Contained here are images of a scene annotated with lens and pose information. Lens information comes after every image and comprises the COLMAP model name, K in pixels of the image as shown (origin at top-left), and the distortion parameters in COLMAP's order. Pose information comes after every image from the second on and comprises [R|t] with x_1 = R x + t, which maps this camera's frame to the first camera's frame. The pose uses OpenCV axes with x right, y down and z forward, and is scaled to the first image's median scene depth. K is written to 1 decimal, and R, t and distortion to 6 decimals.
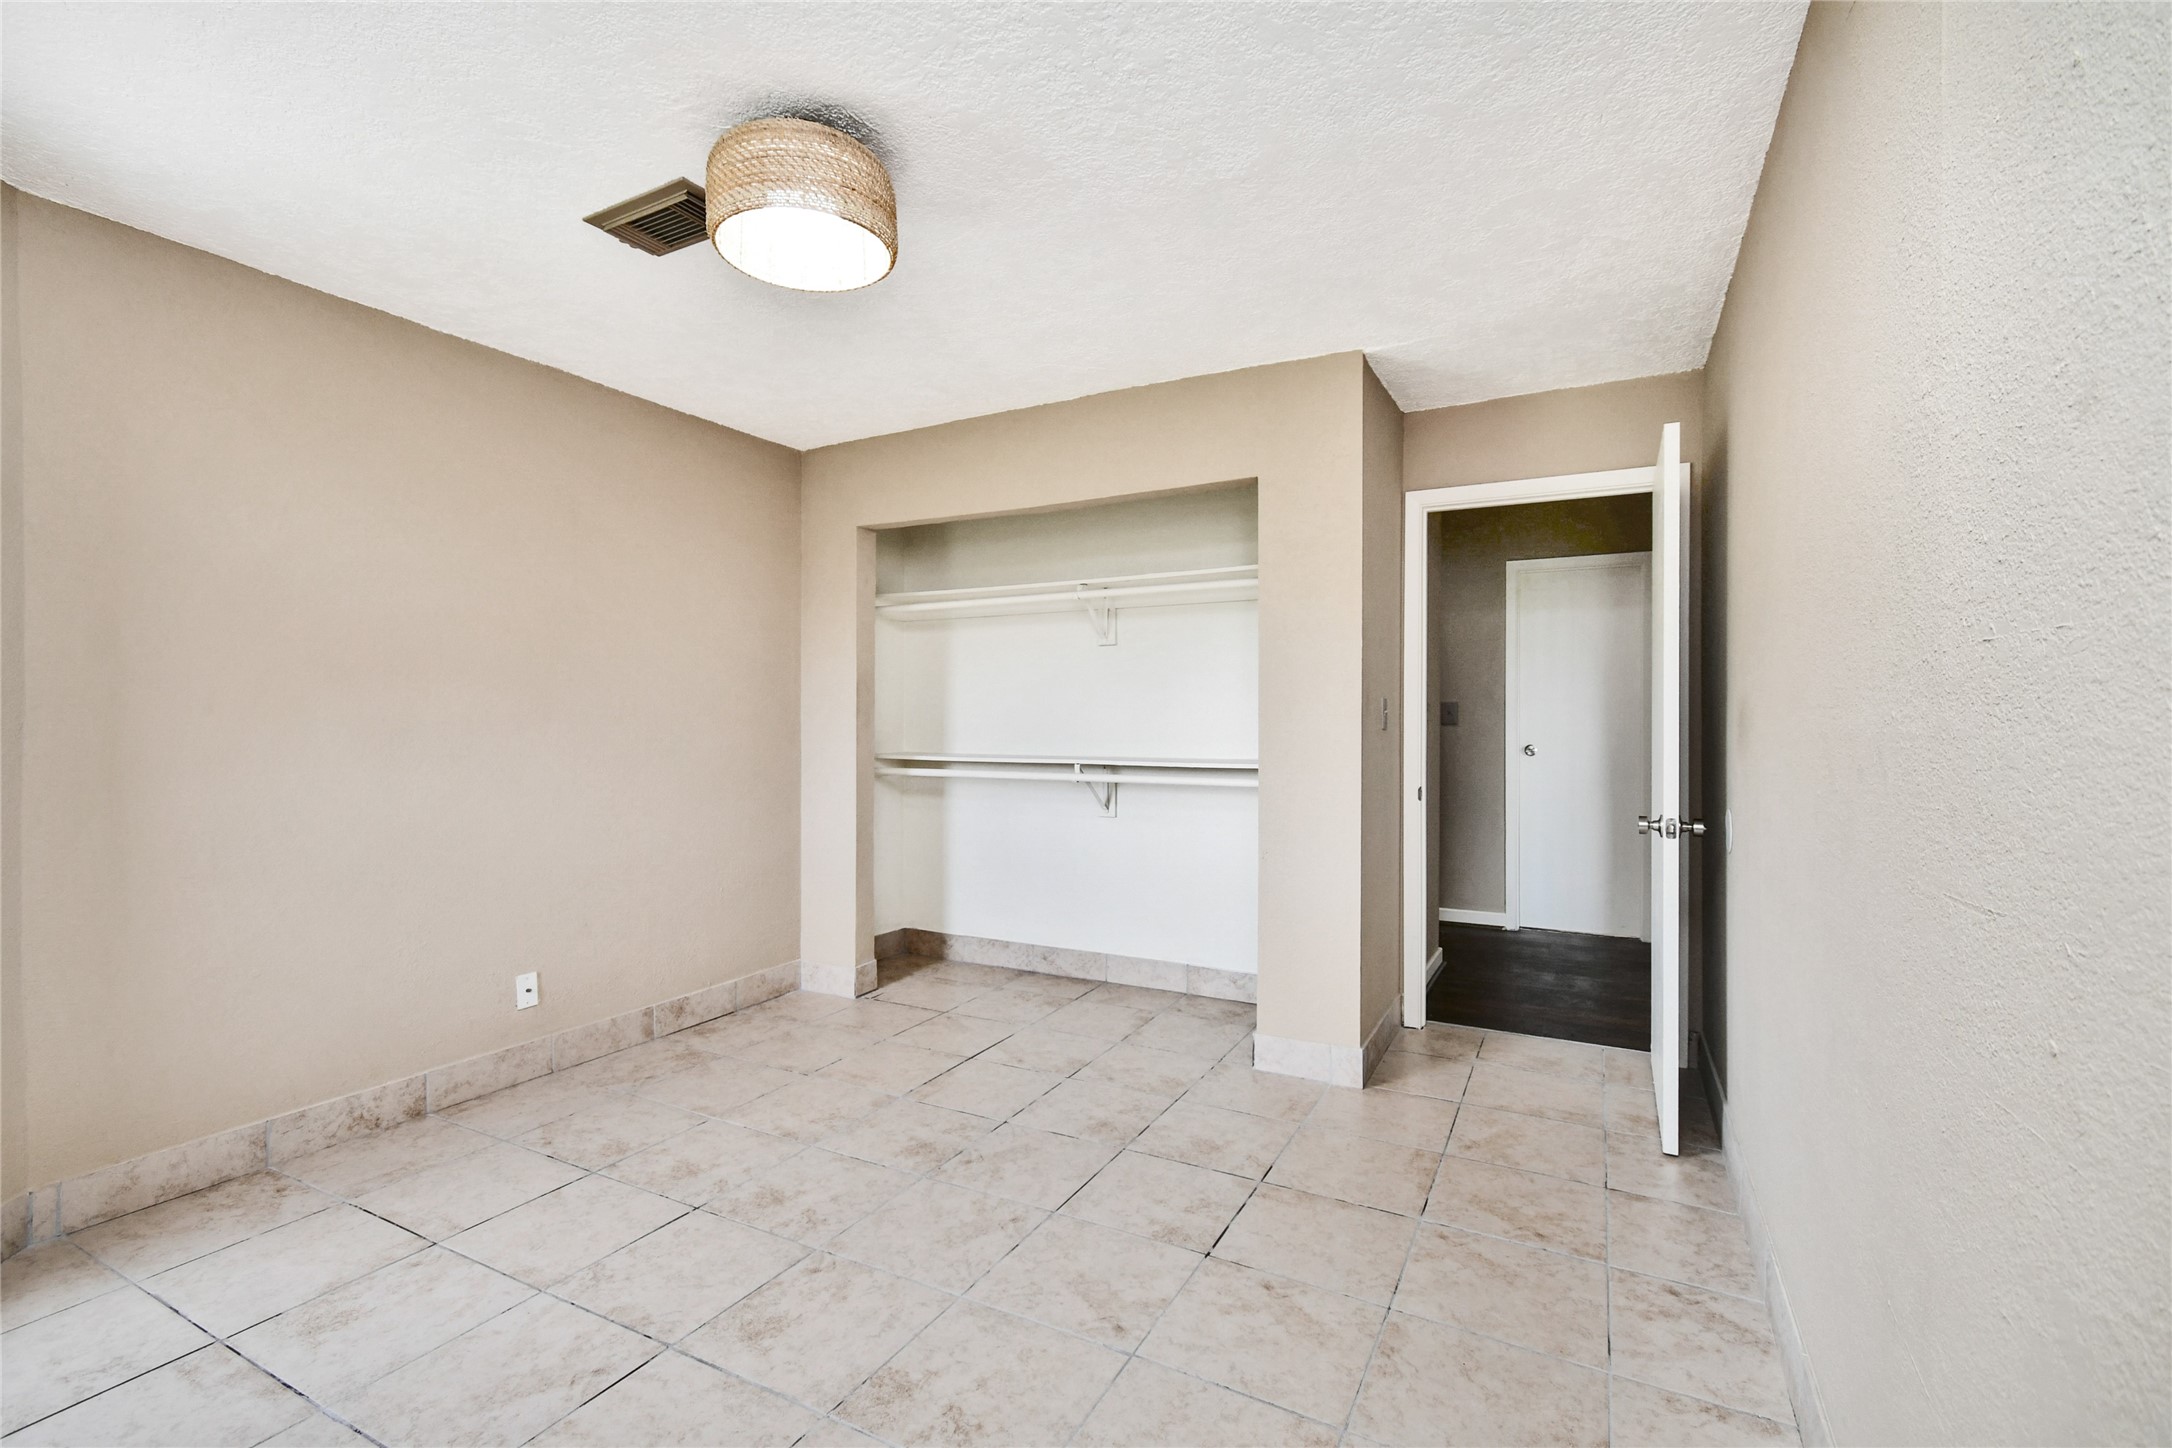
lens RADIAL K [[969.5, 0, 1086.0], [0, 969.5, 724.0], [0, 0, 1]] dist [0.000920, 0.000109]
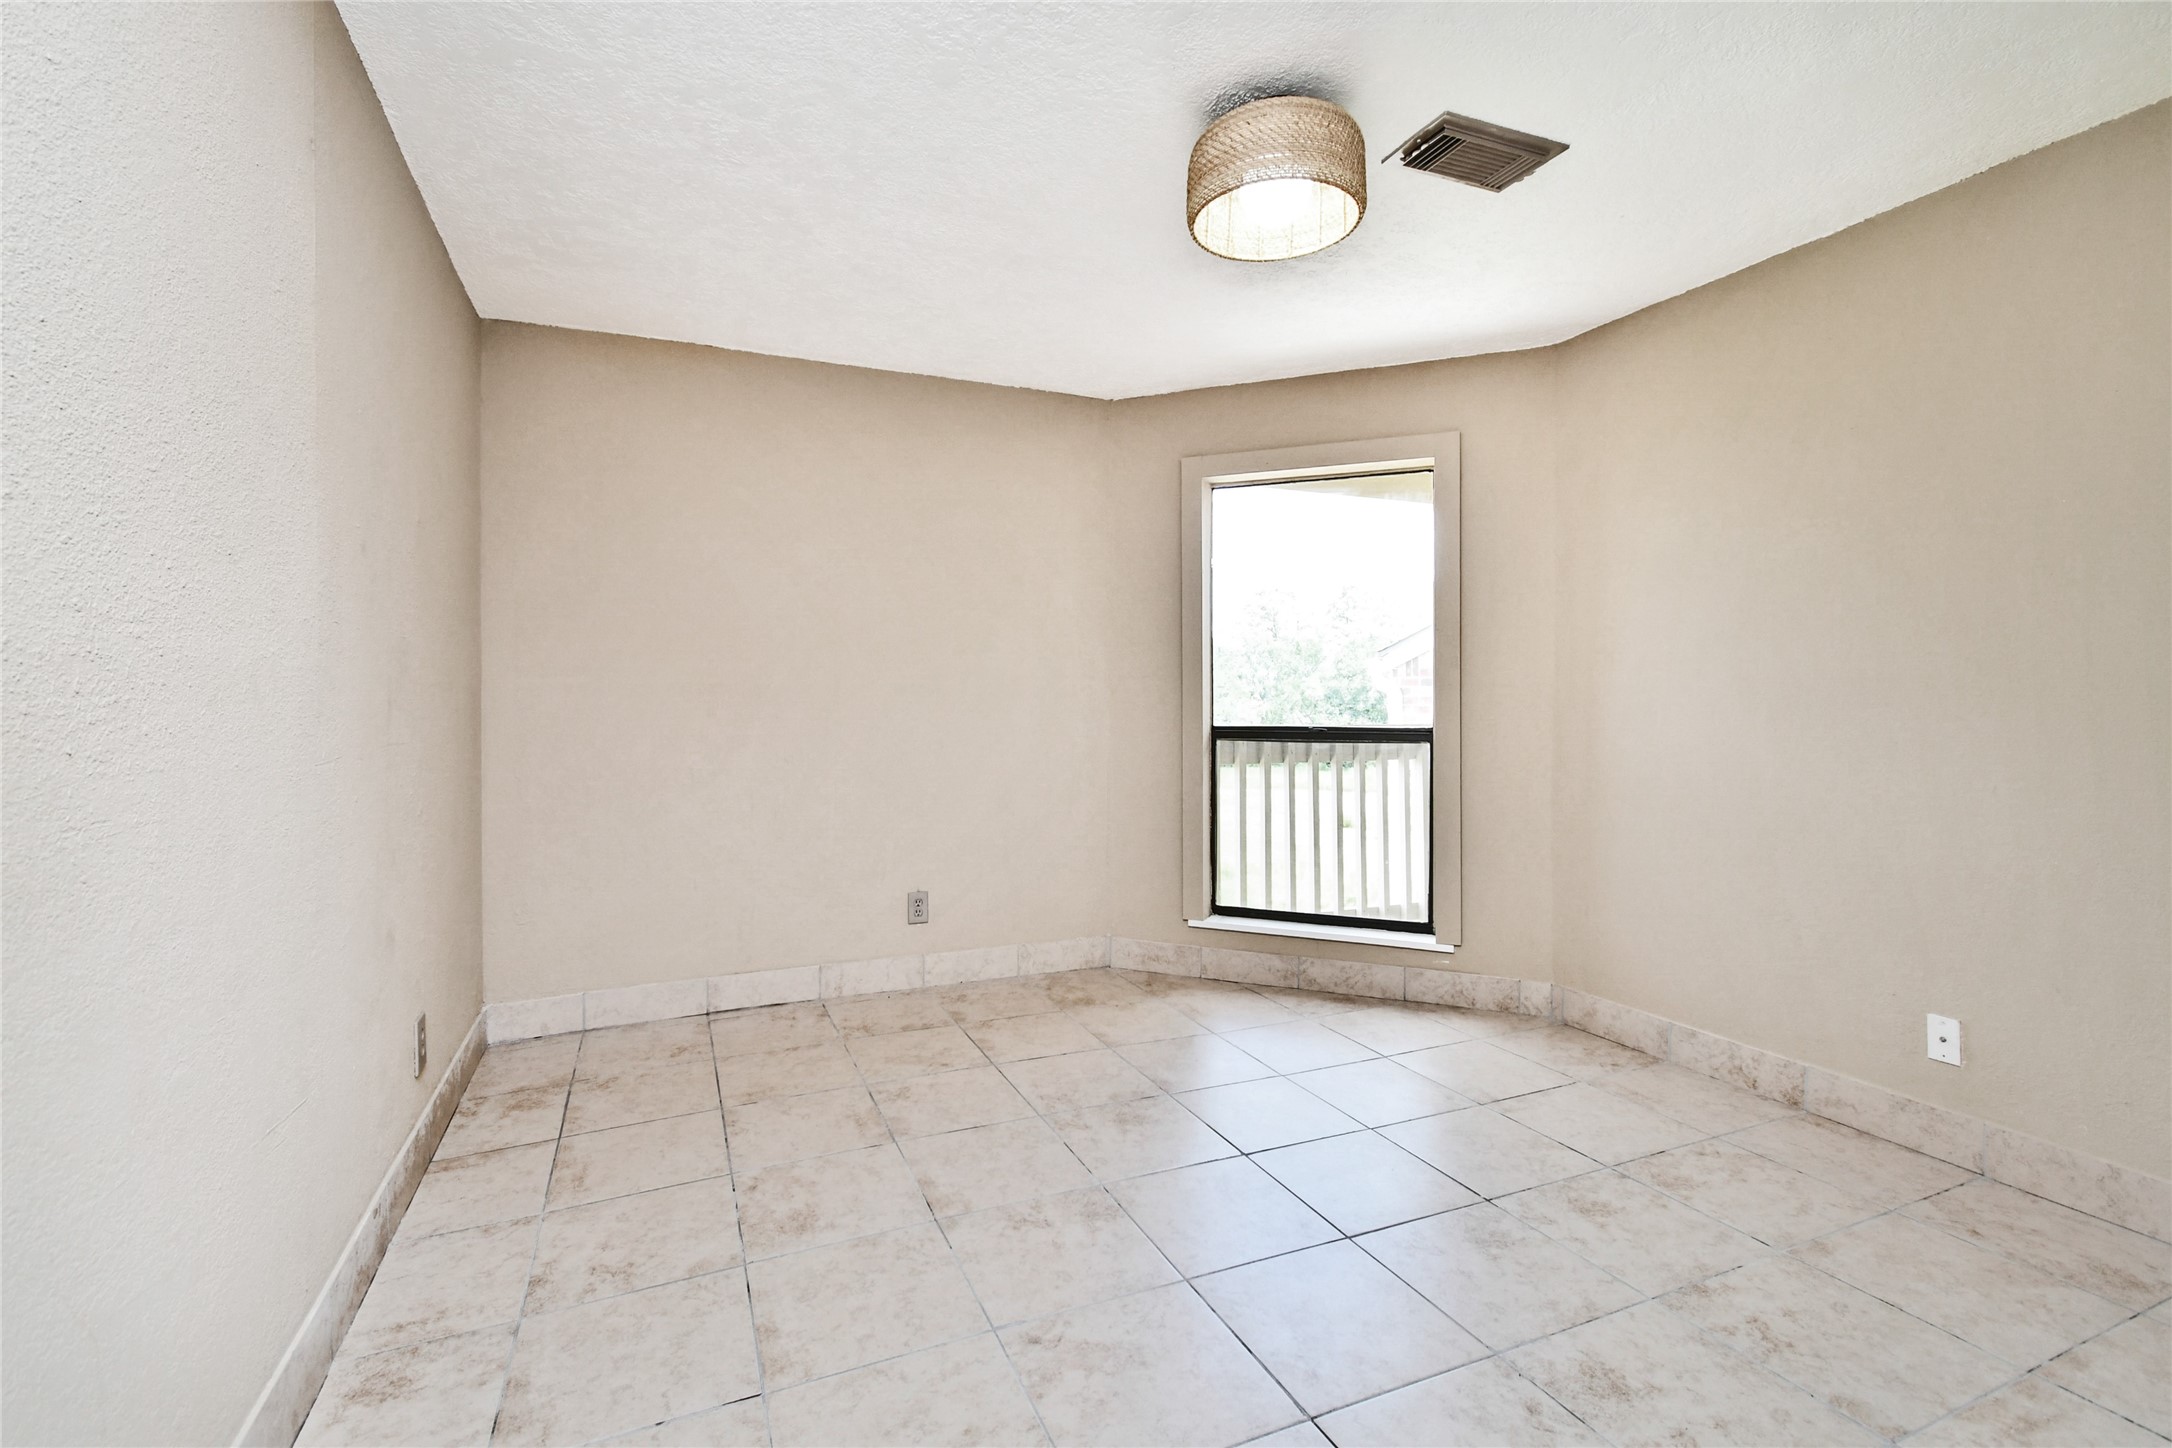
lens RADIAL K [[969.5, 0, 1086.0], [0, 969.5, 724.0], [0, 0, 1]] dist [0.000920, 0.000109]
pose [[-0.624522, 0.016007, -0.780843, 0.490930], [-0.004112, 0.999709, 0.023782, 0.019070], [0.780996, 0.018063, -0.624275, 1.115062]]
